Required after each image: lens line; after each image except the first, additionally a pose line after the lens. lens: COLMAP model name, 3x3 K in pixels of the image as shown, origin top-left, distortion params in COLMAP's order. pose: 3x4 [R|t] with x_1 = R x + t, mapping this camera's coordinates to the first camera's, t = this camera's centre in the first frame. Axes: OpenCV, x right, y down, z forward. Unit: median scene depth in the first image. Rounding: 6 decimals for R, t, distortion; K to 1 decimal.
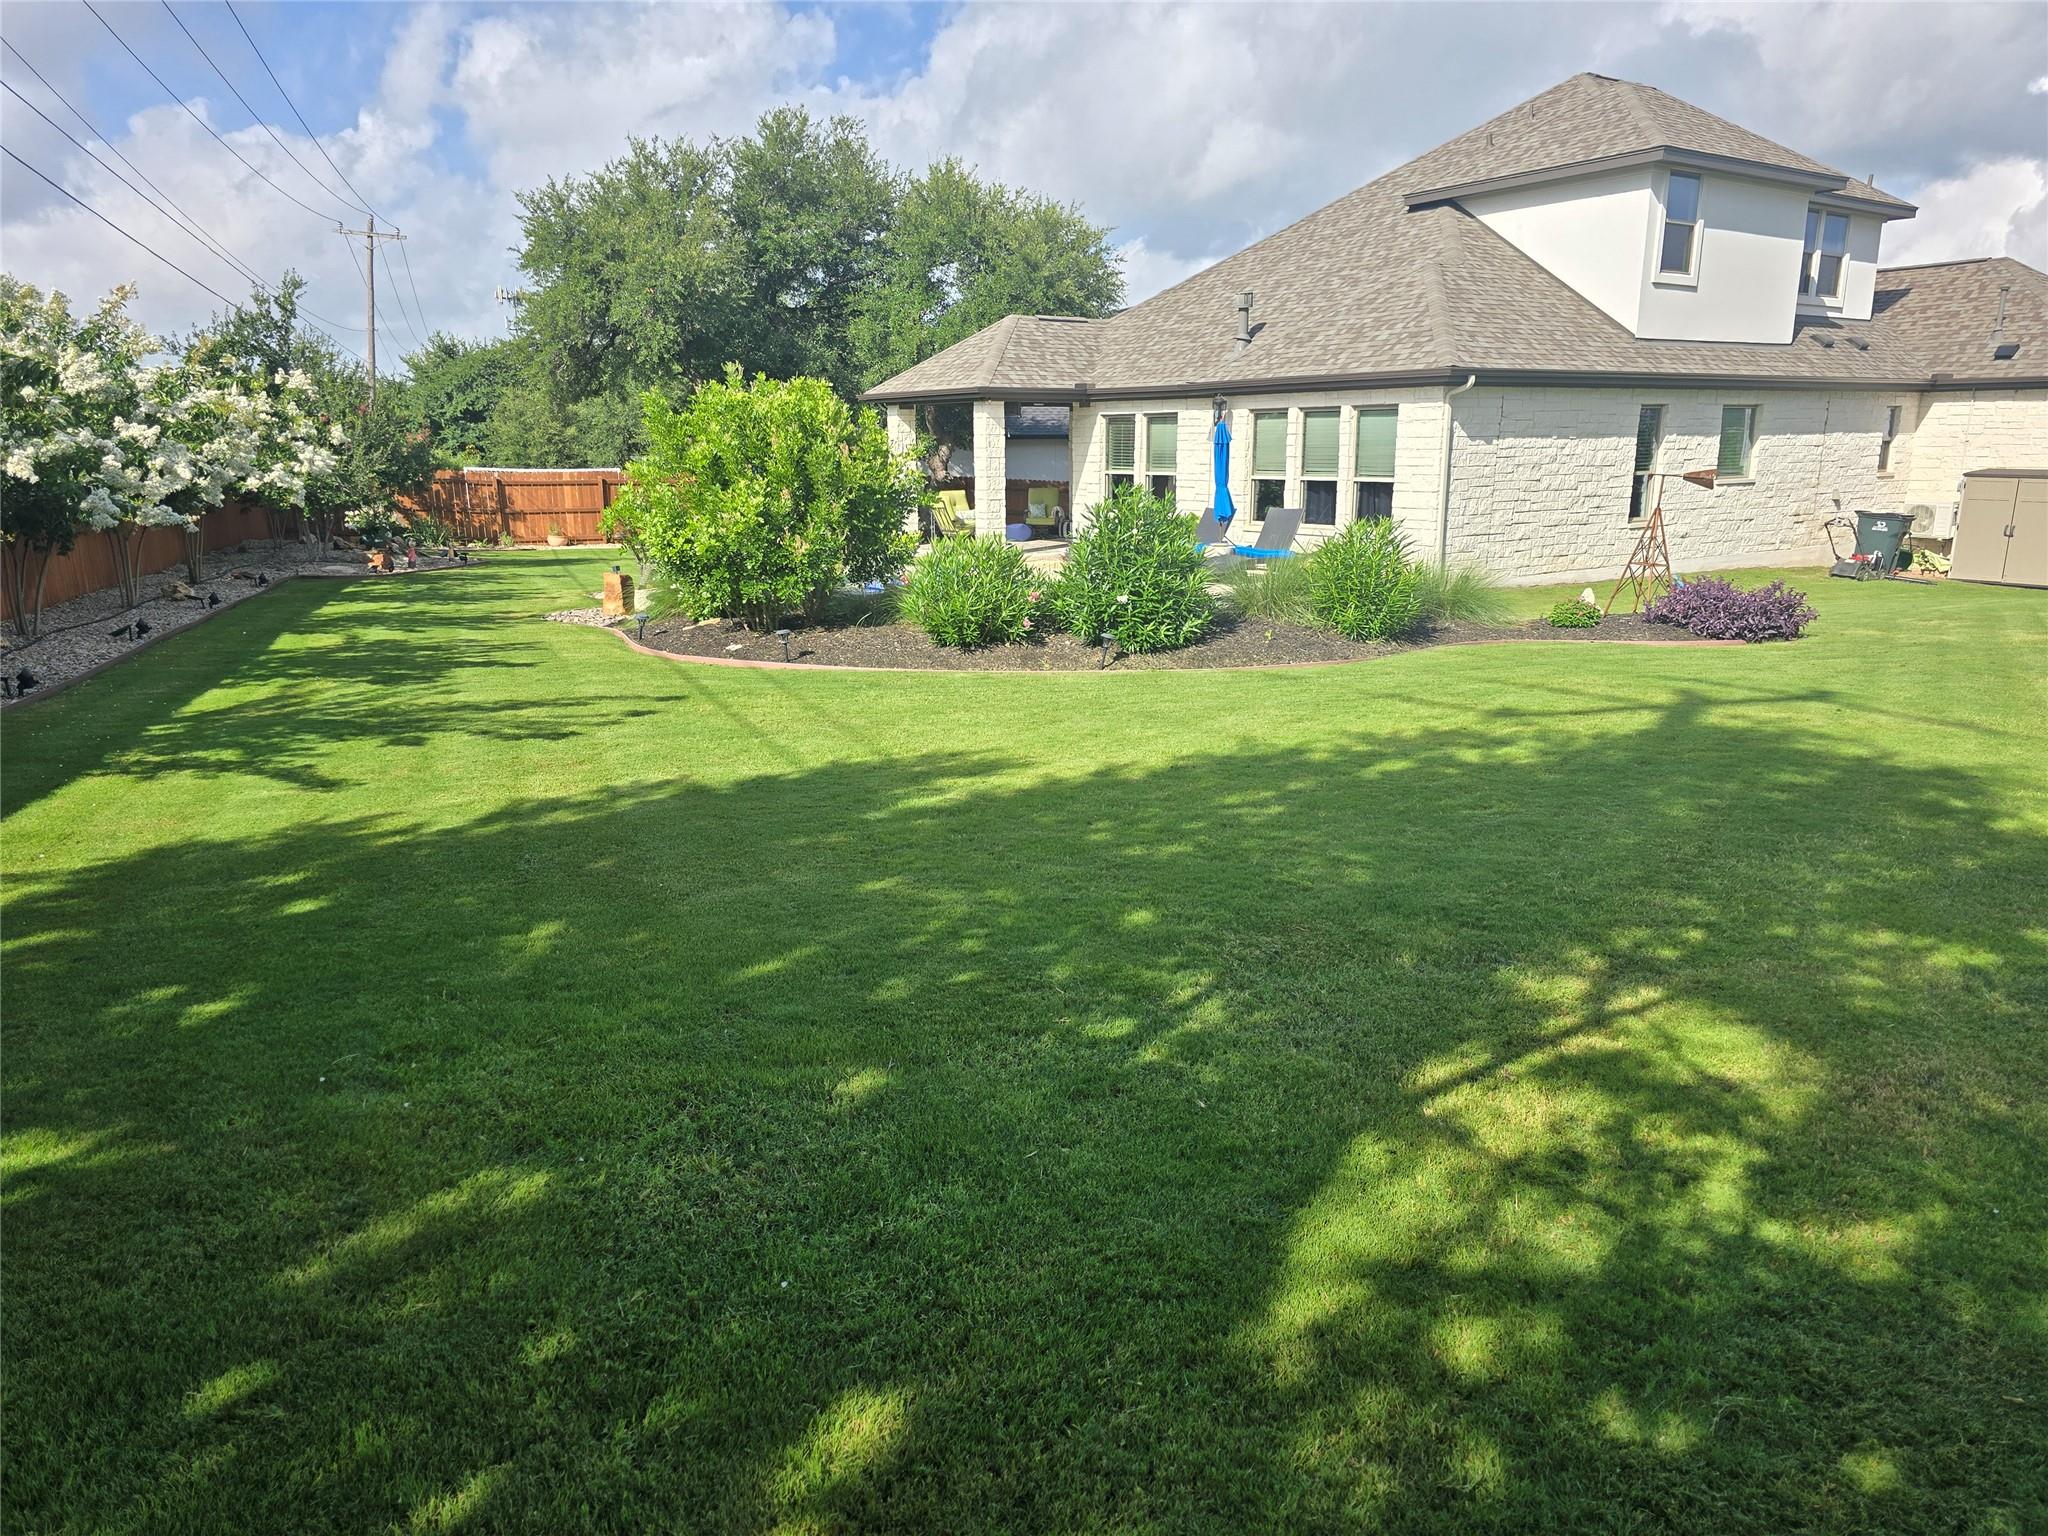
lens RADIAL K [[1388.3, 0, 1024.0], [0, 1388.3, 768.0], [0, 0, 1]] dist [0.080292, -0.049218]
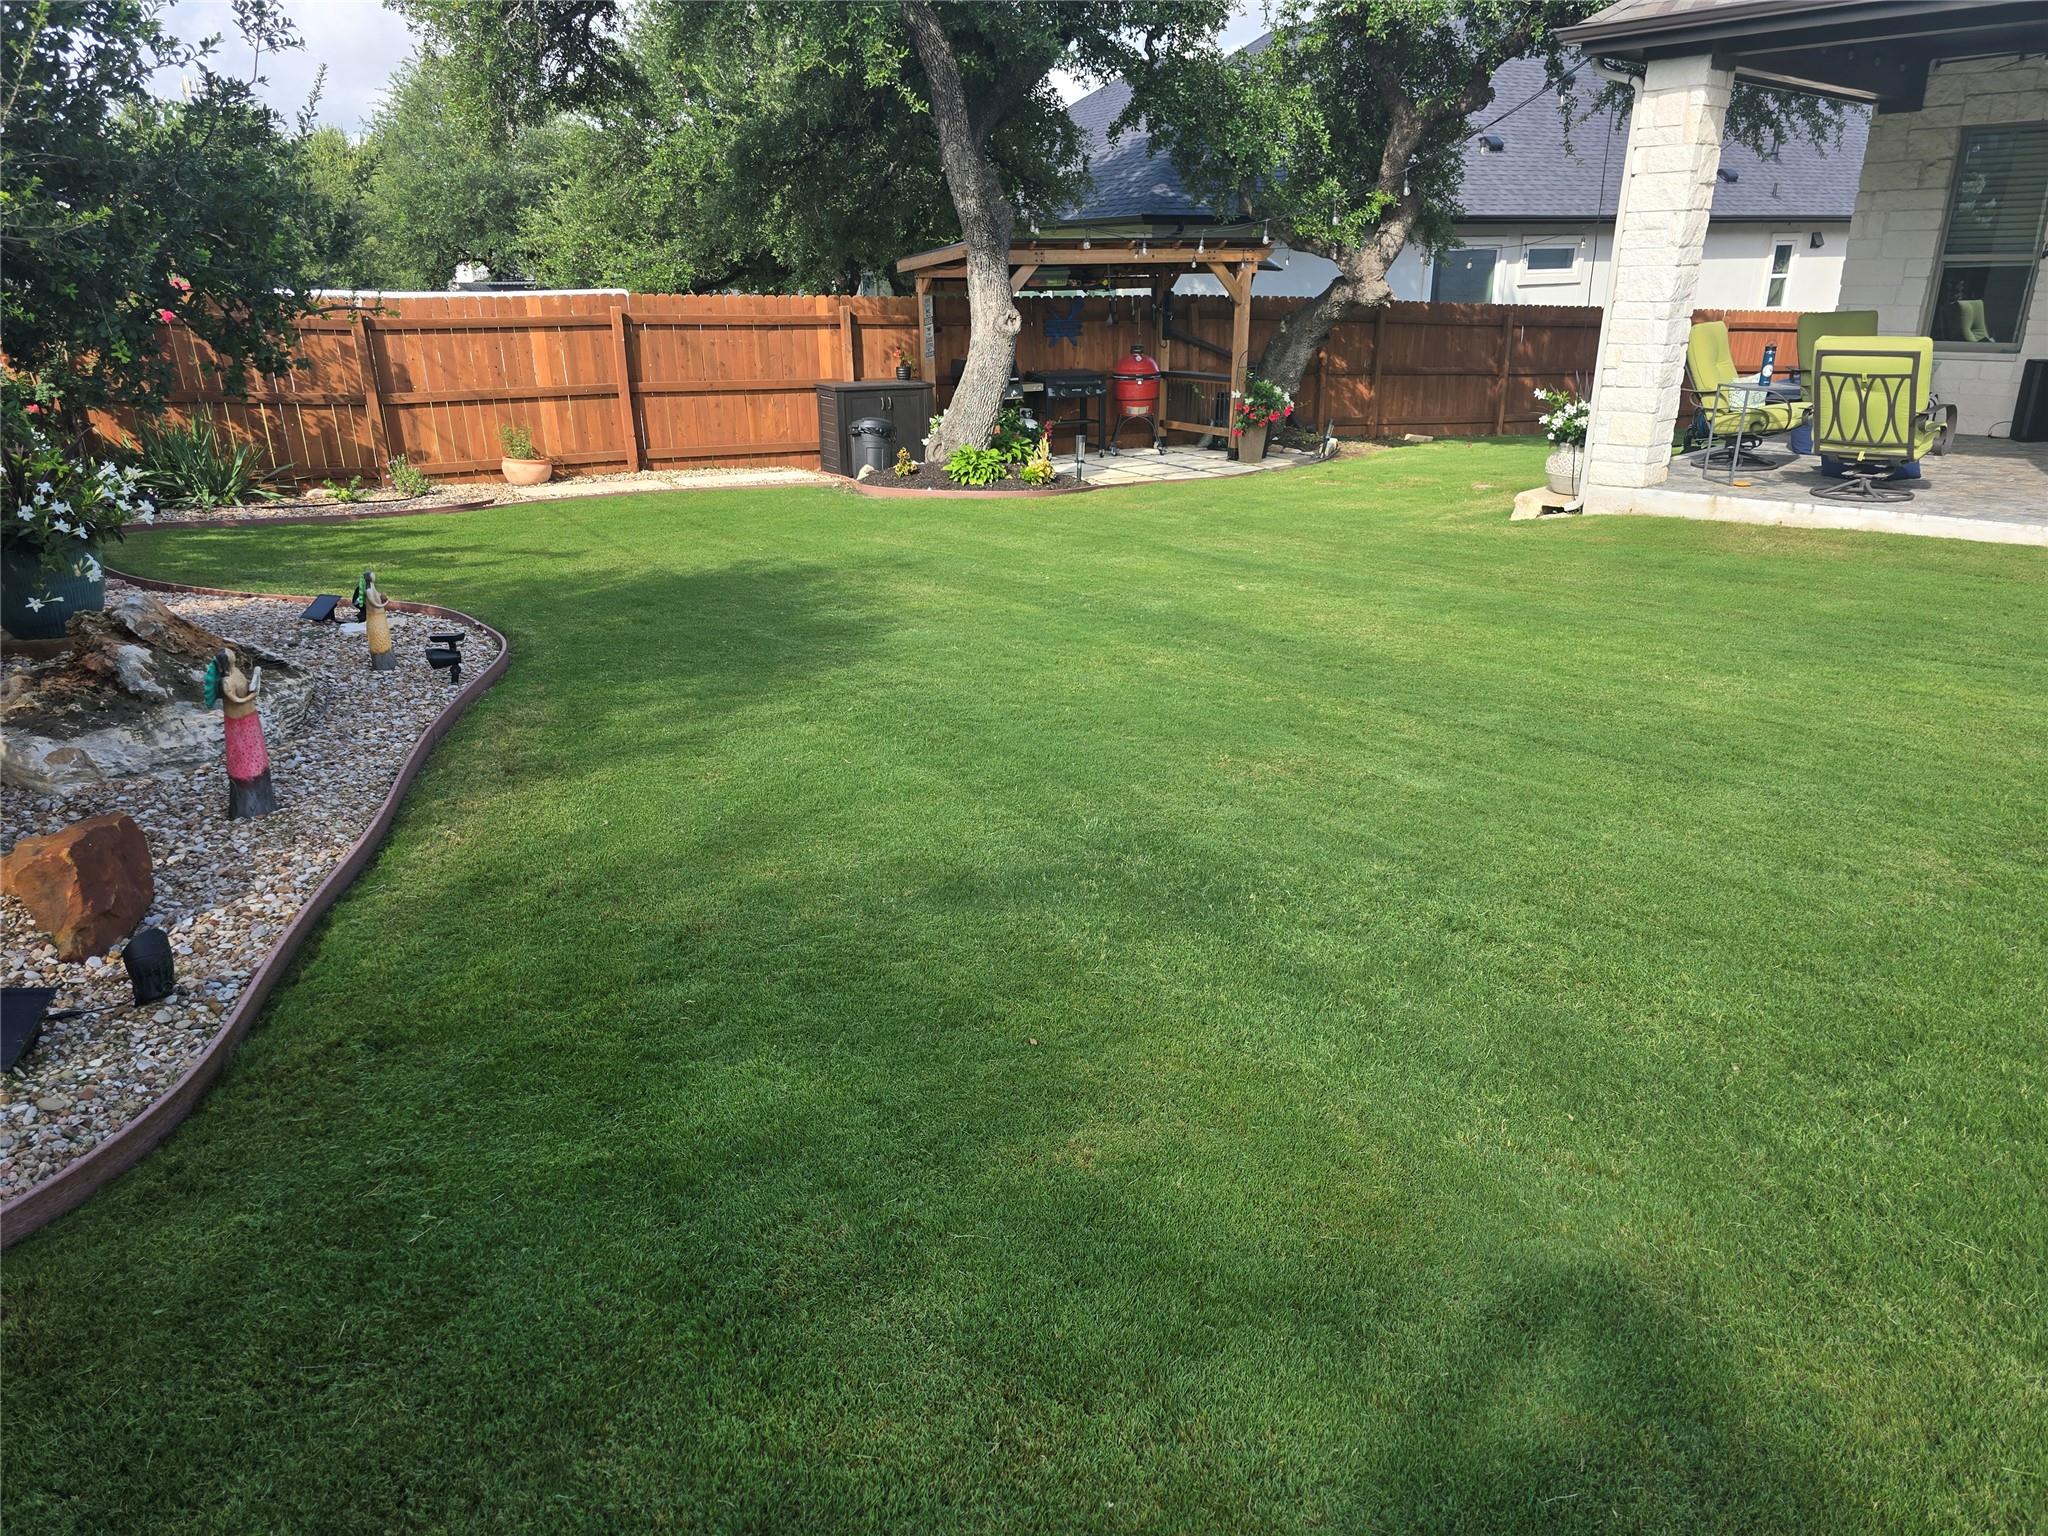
lens RADIAL K [[1388.3, 0, 1024.0], [0, 1388.3, 768.0], [0, 0, 1]] dist [0.080292, -0.049218]
pose [[0.991215, -0.051149, 0.121967, -0.292831], [0.037698, 0.993200, 0.110145, -0.139145], [-0.126771, -0.104580, 0.986404, 0.684014]]
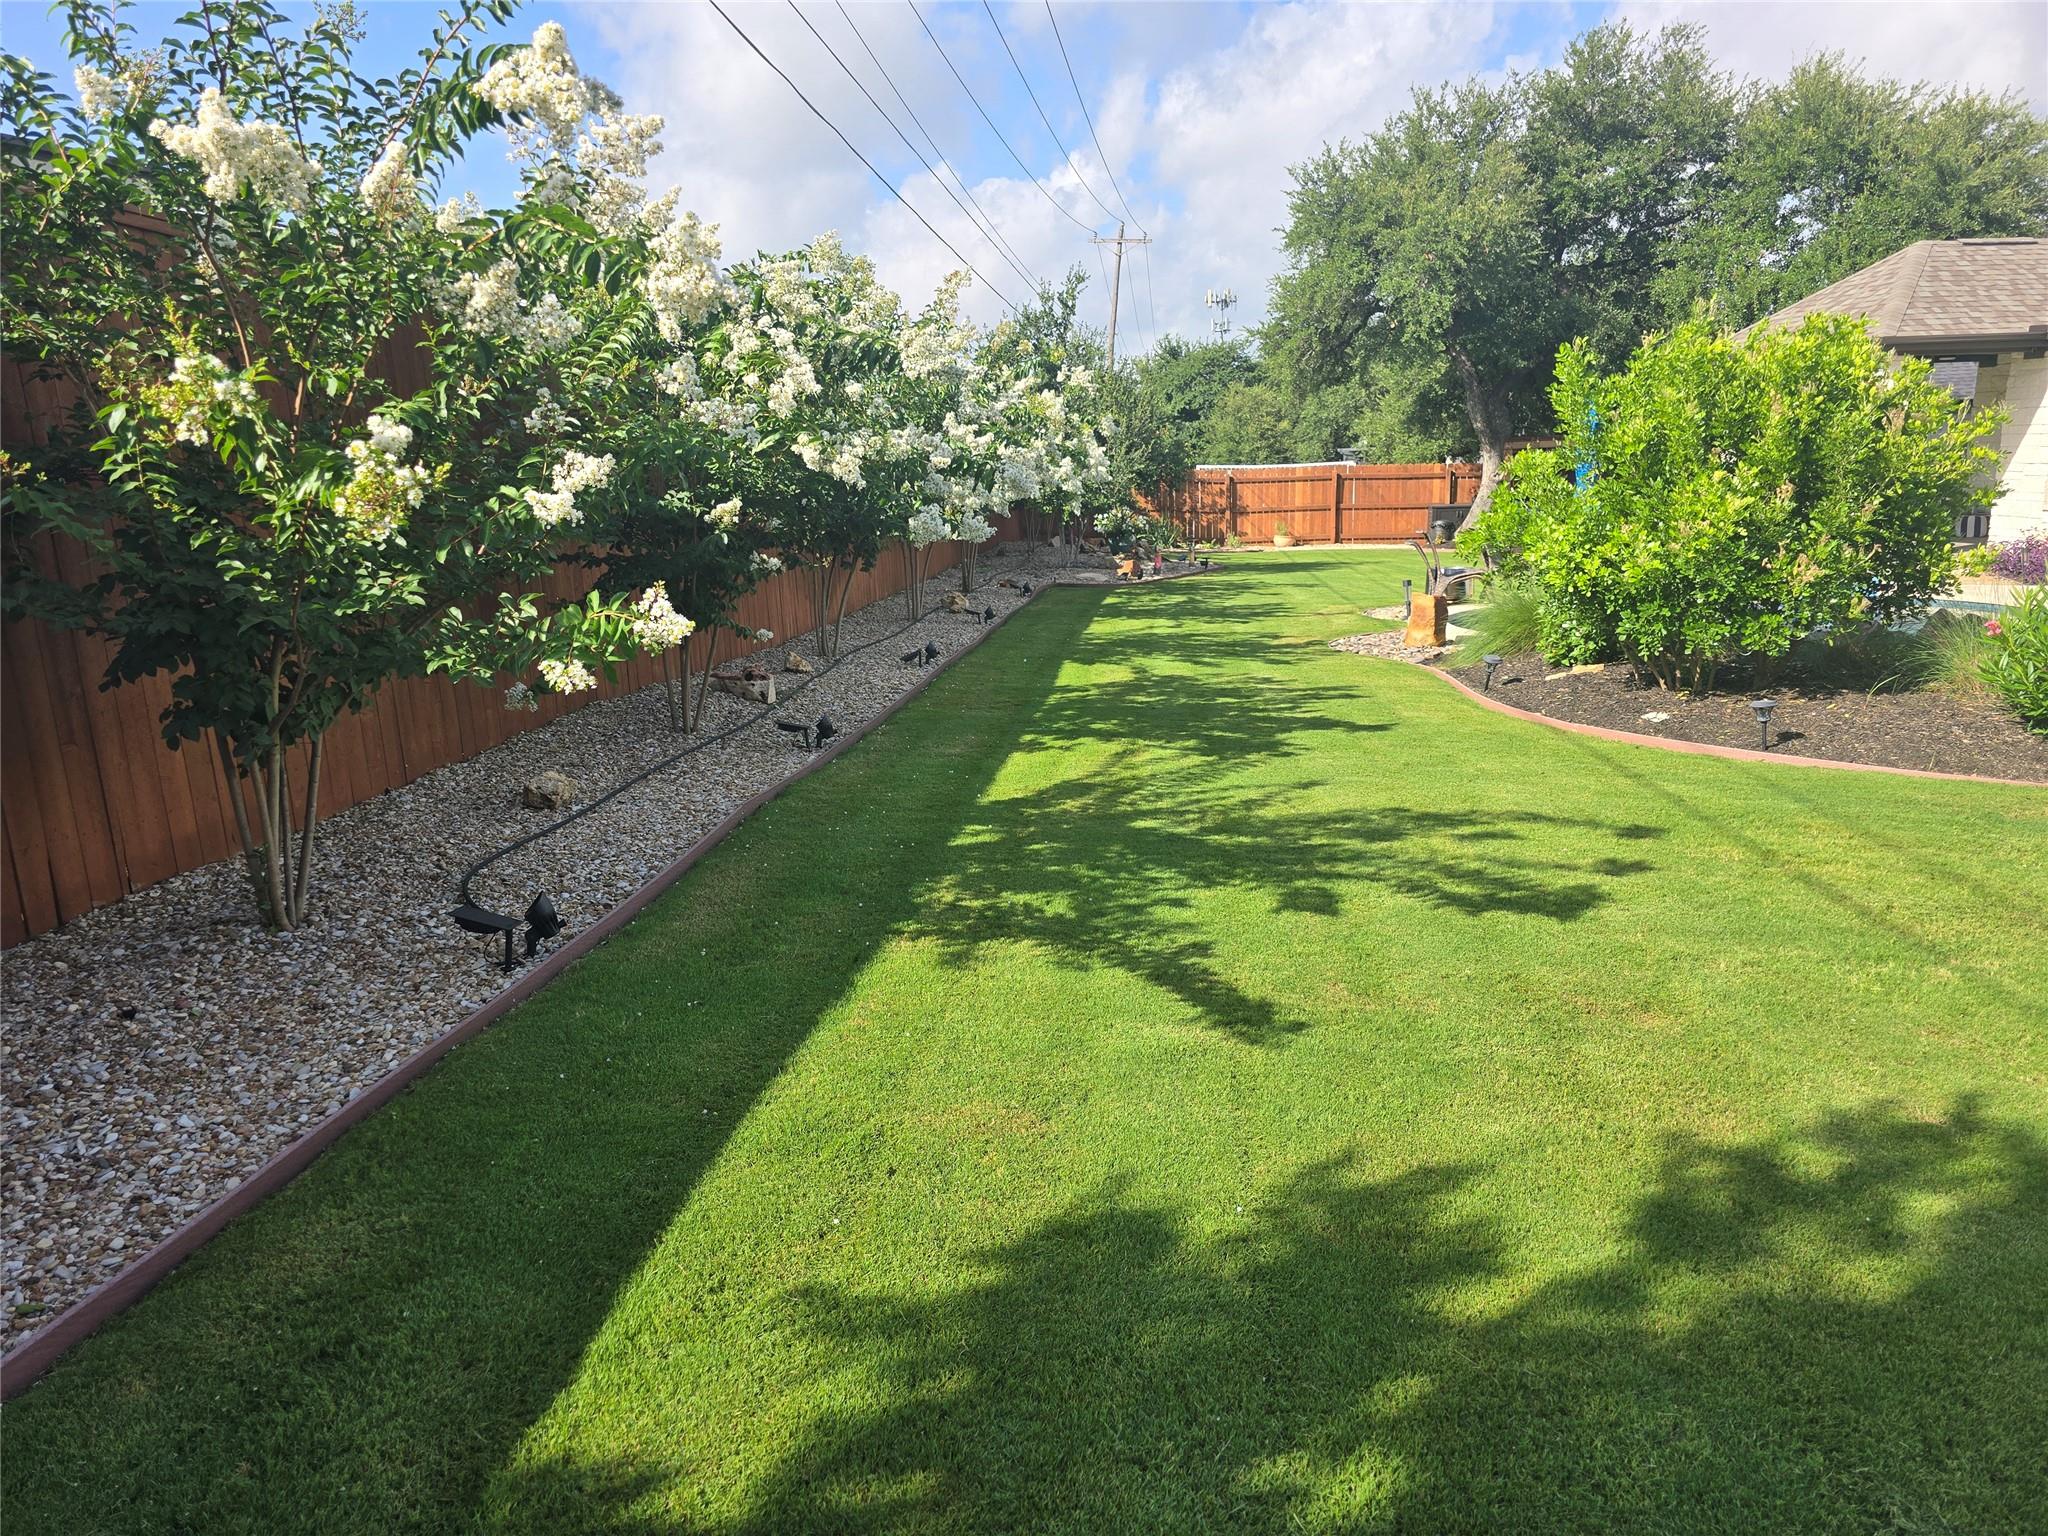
lens RADIAL K [[1388.3, 0, 1024.0], [0, 1388.3, 768.0], [0, 0, 1]] dist [0.080292, -0.049218]
pose [[0.894146, 0.081342, -0.440326, -0.078043], [-0.078959, 0.996595, 0.023764, -0.023237], [0.440760, 0.013519, 0.897523, 0.105891]]
